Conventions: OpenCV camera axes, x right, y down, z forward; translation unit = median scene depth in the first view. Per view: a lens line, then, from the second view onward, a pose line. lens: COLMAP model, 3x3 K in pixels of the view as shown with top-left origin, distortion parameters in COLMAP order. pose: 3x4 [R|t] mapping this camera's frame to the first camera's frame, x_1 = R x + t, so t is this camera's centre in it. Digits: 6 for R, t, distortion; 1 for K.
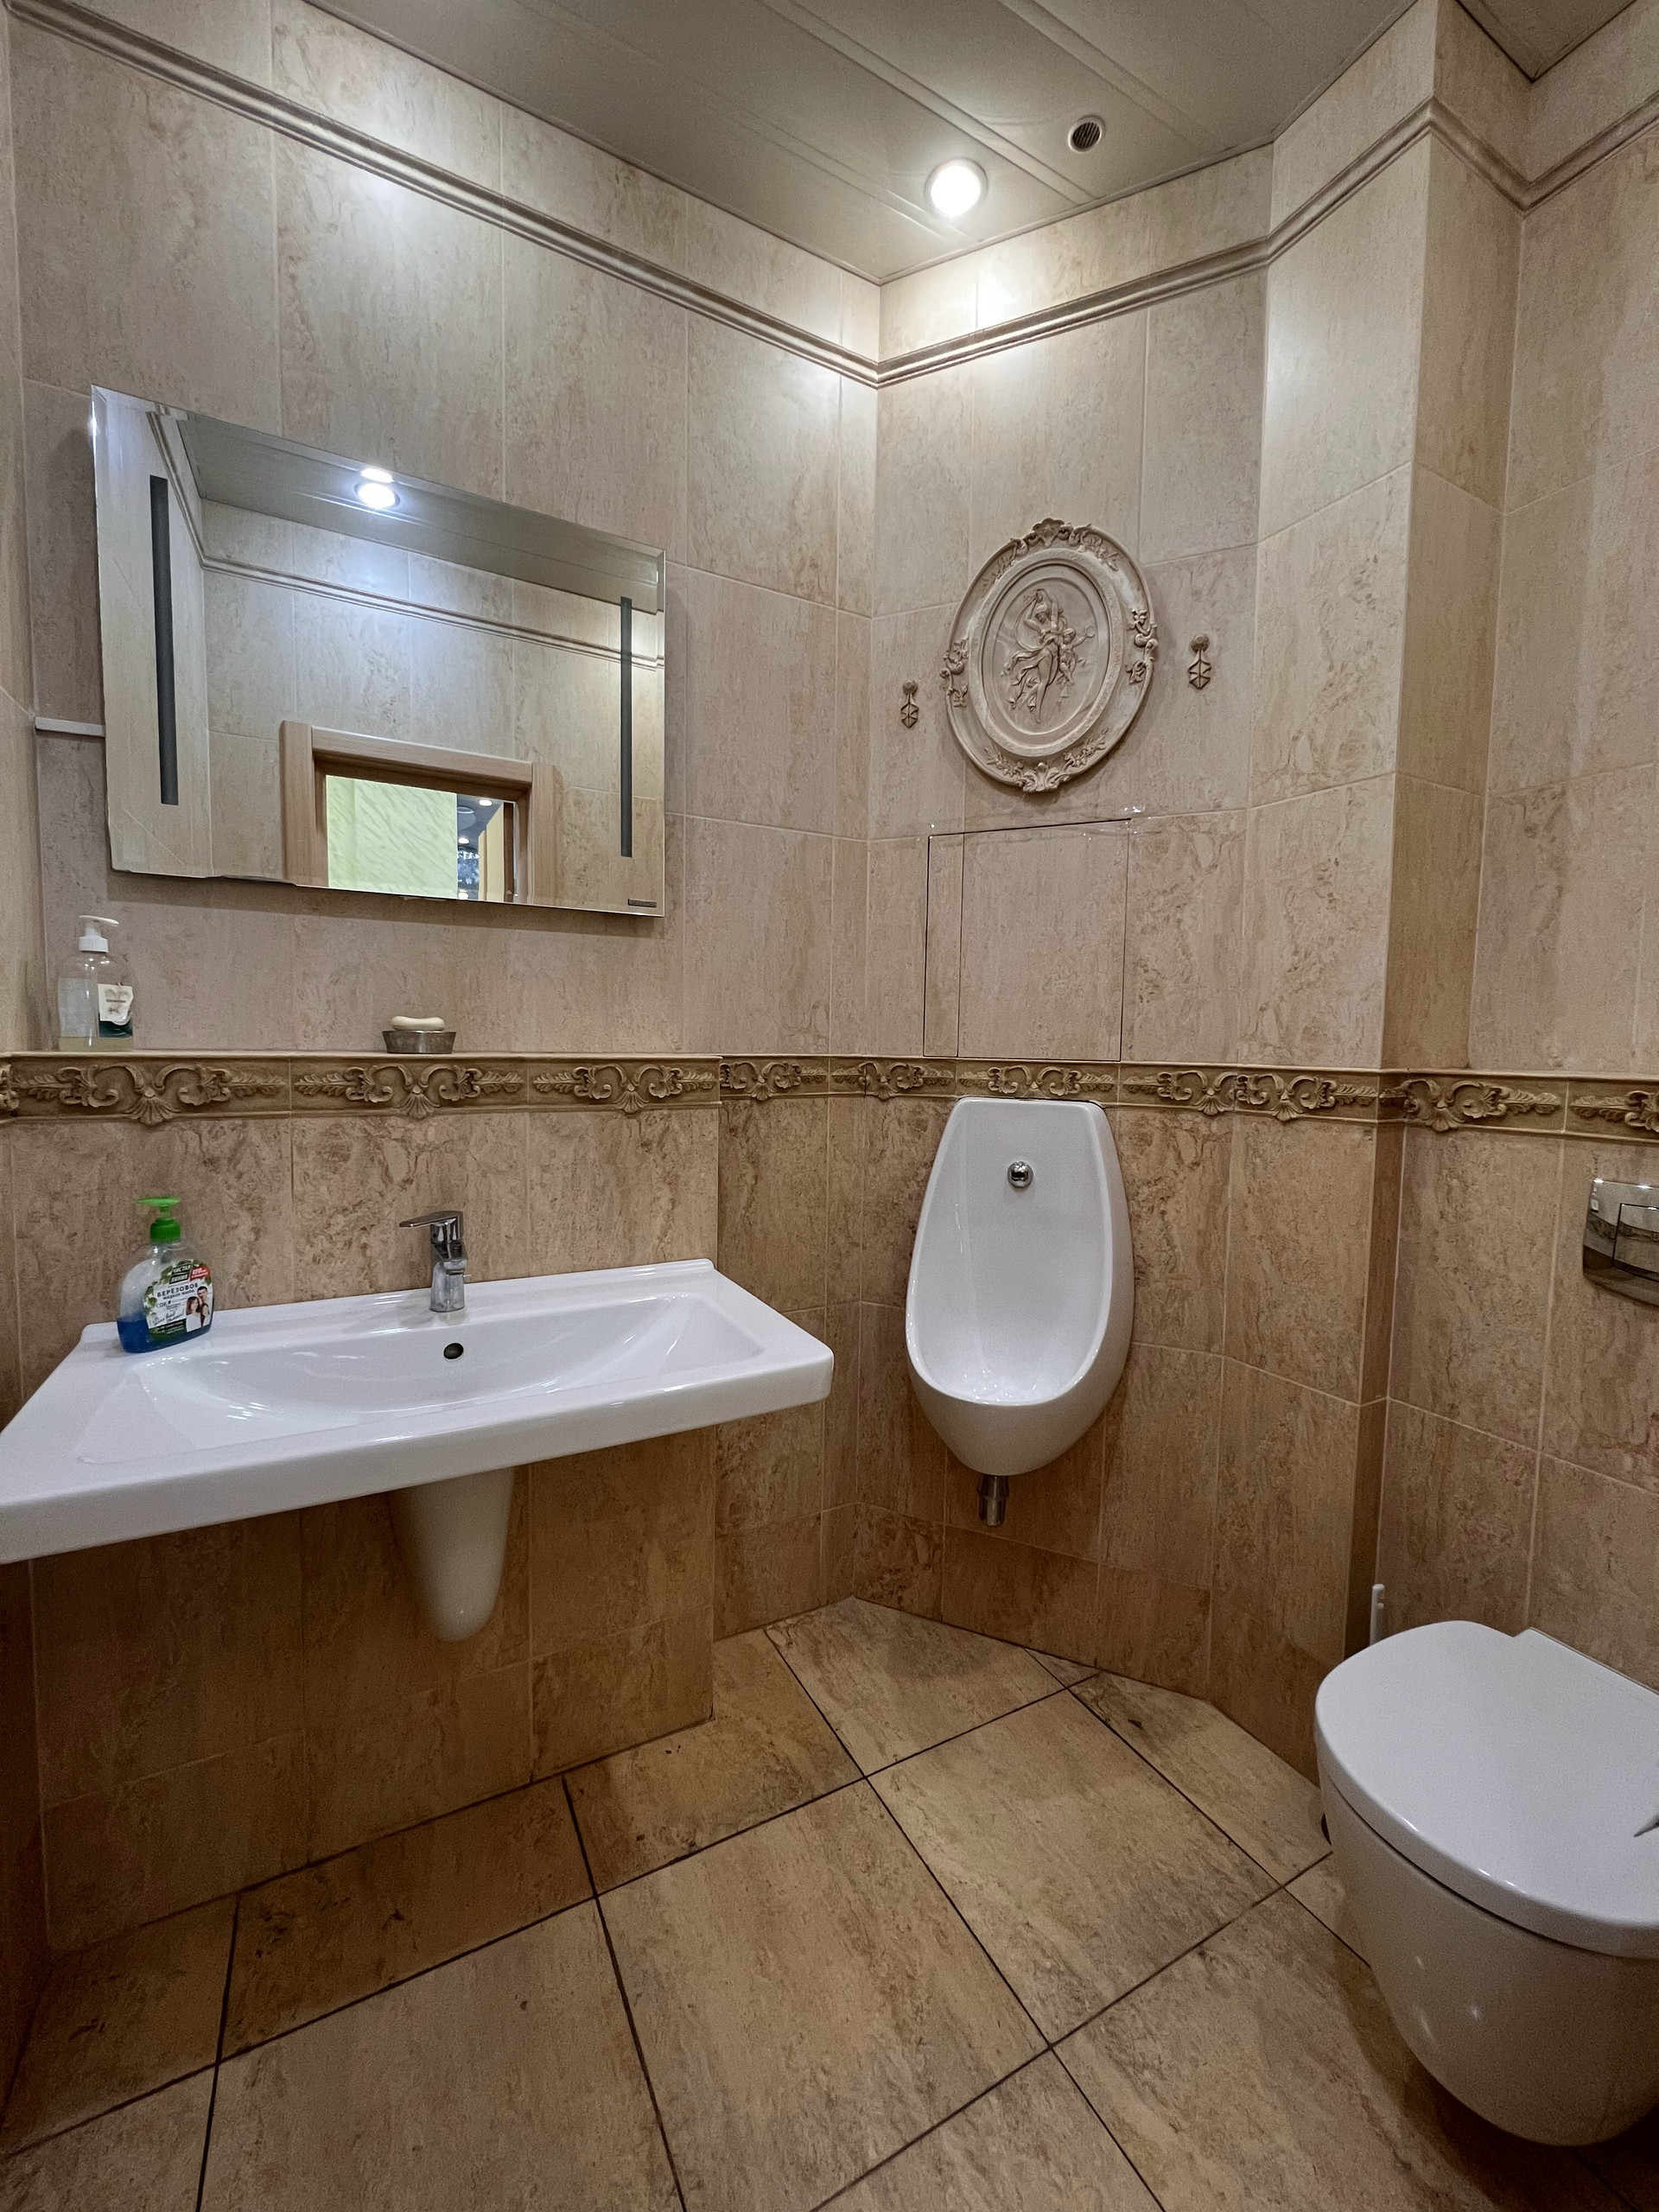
lens RADIAL K [[885.2, 0, 831.0], [0, 885.2, 1109.4], [0, 0, 1]] dist [0.001245, 0.000246]
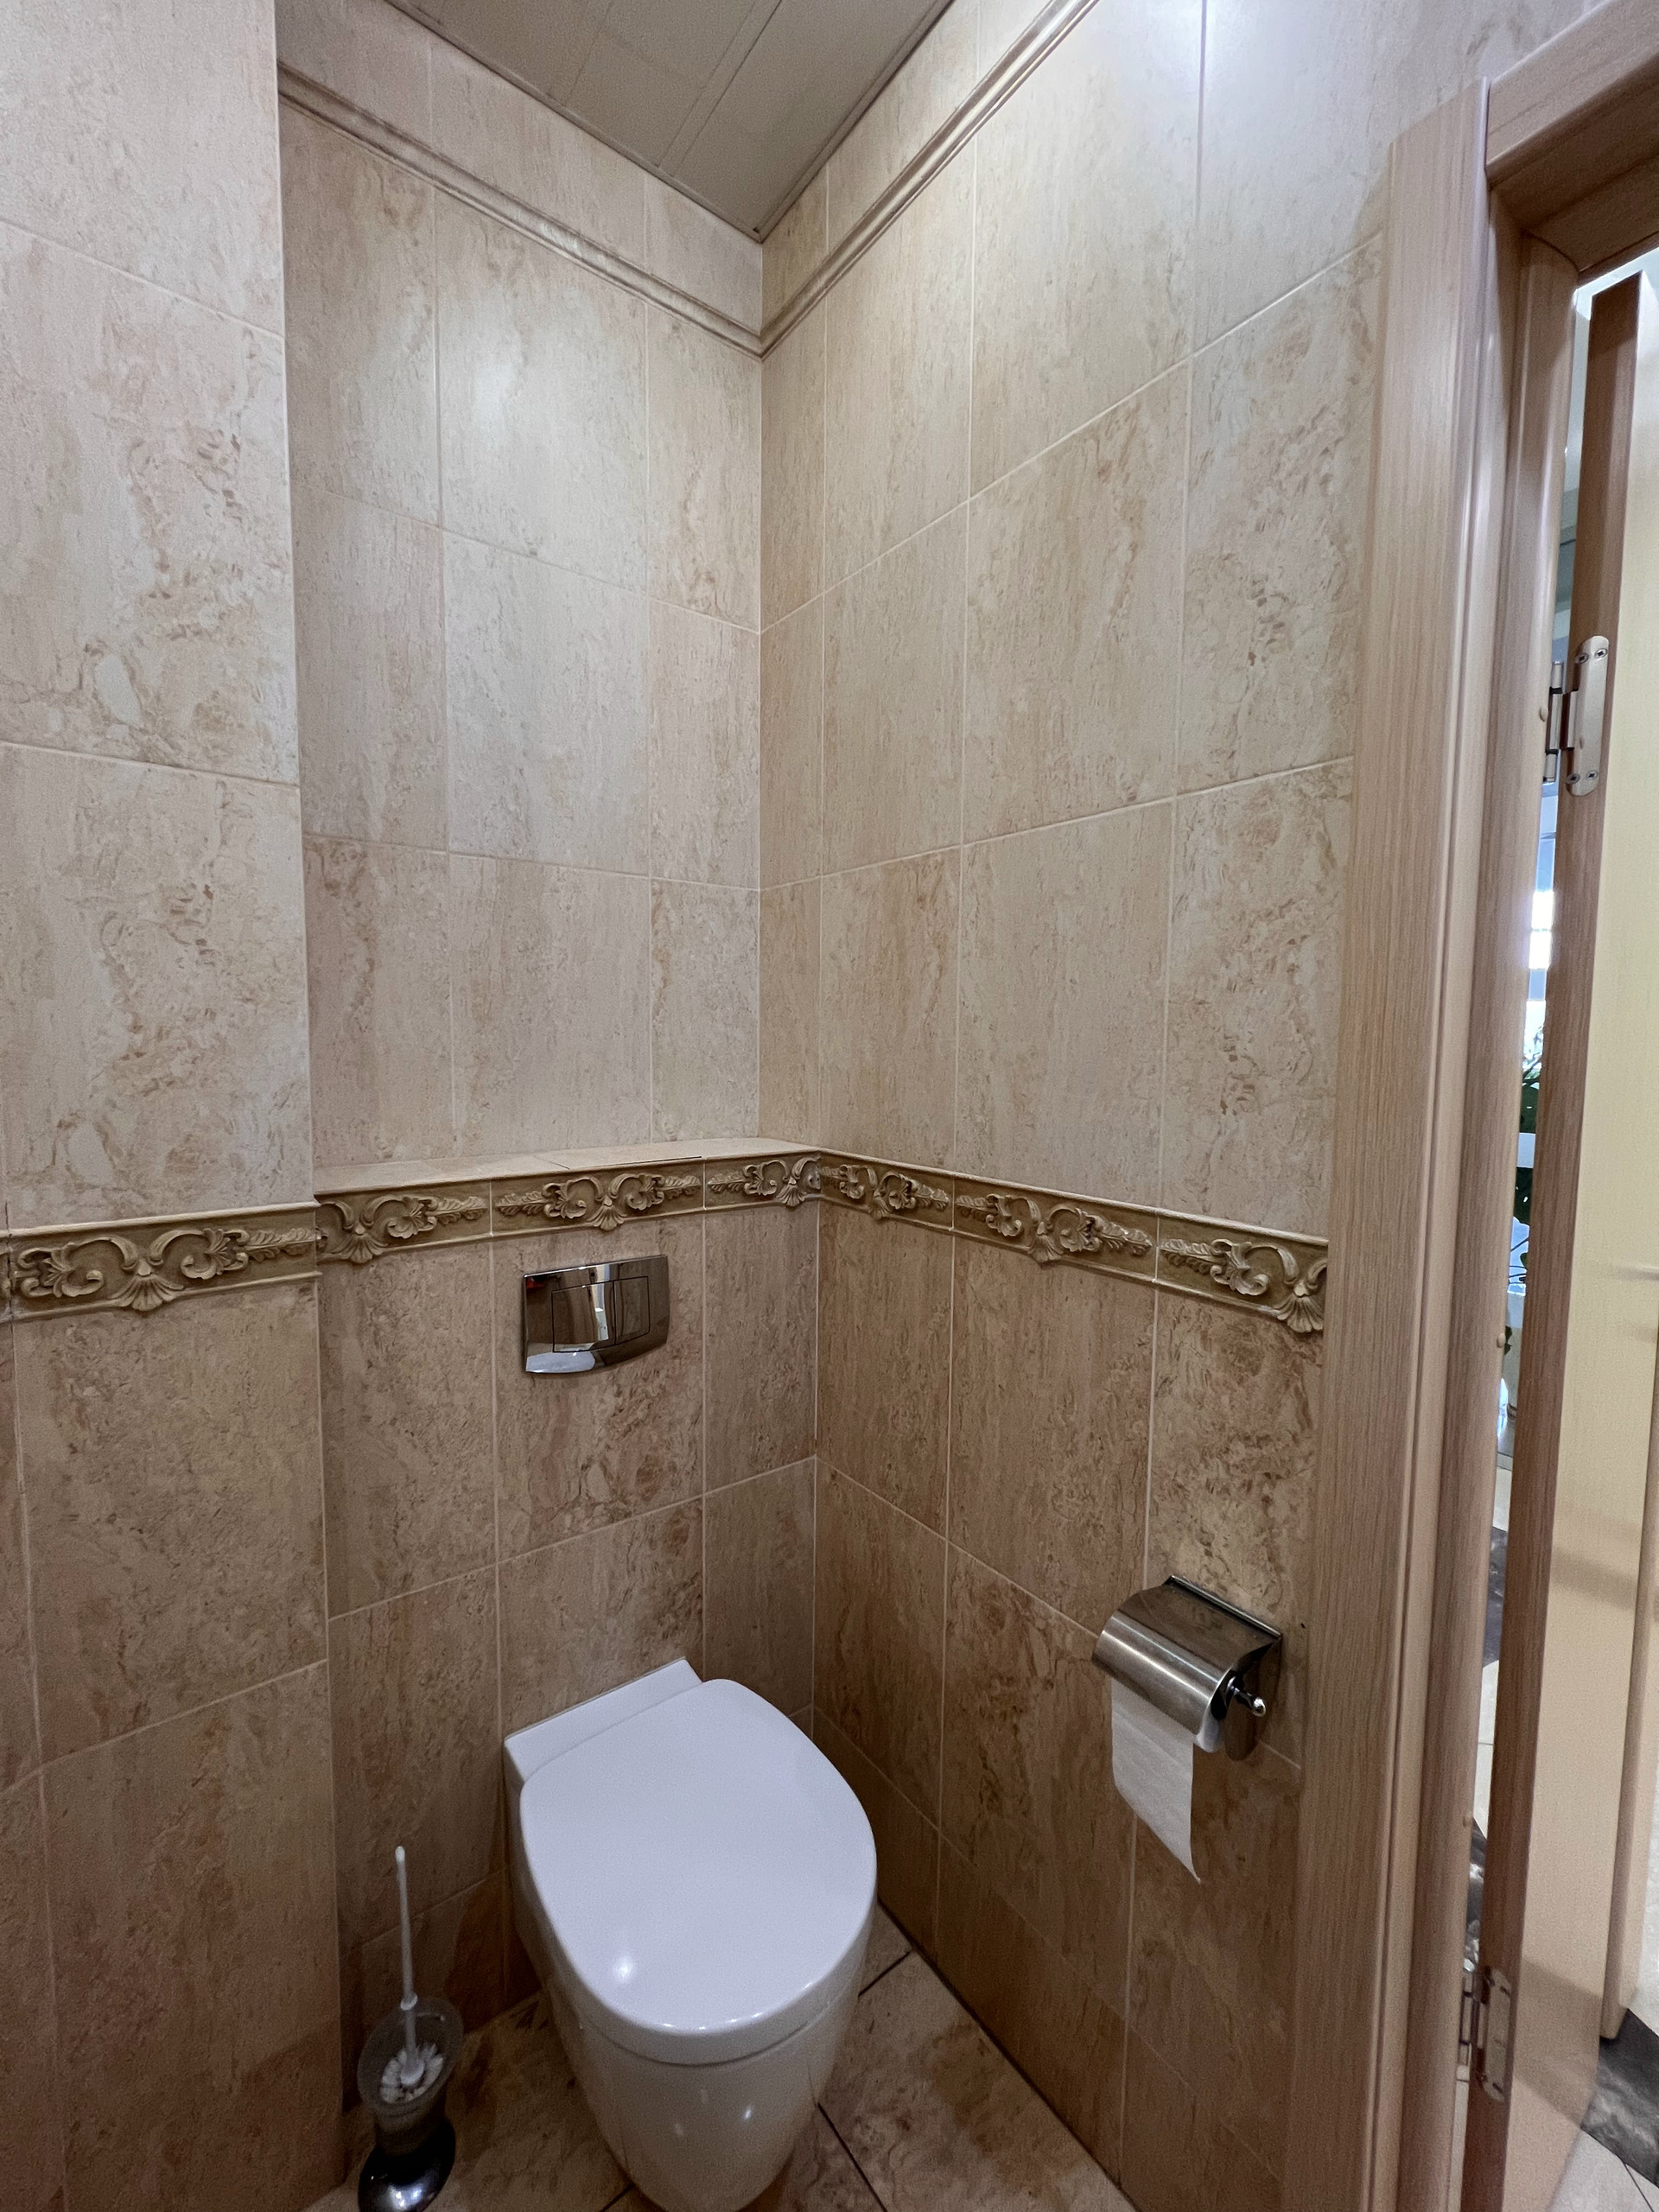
lens RADIAL K [[885.2, 0, 823.5], [0, 885.2, 1100.5], [0, 0, 1]] dist [0.001245, 0.000246]
pose [[-0.158860, -0.094905, 0.982729, -0.141996], [0.062609, 0.992397, 0.105959, -0.175736], [-0.985314, 0.078361, -0.151710, 0.693042]]
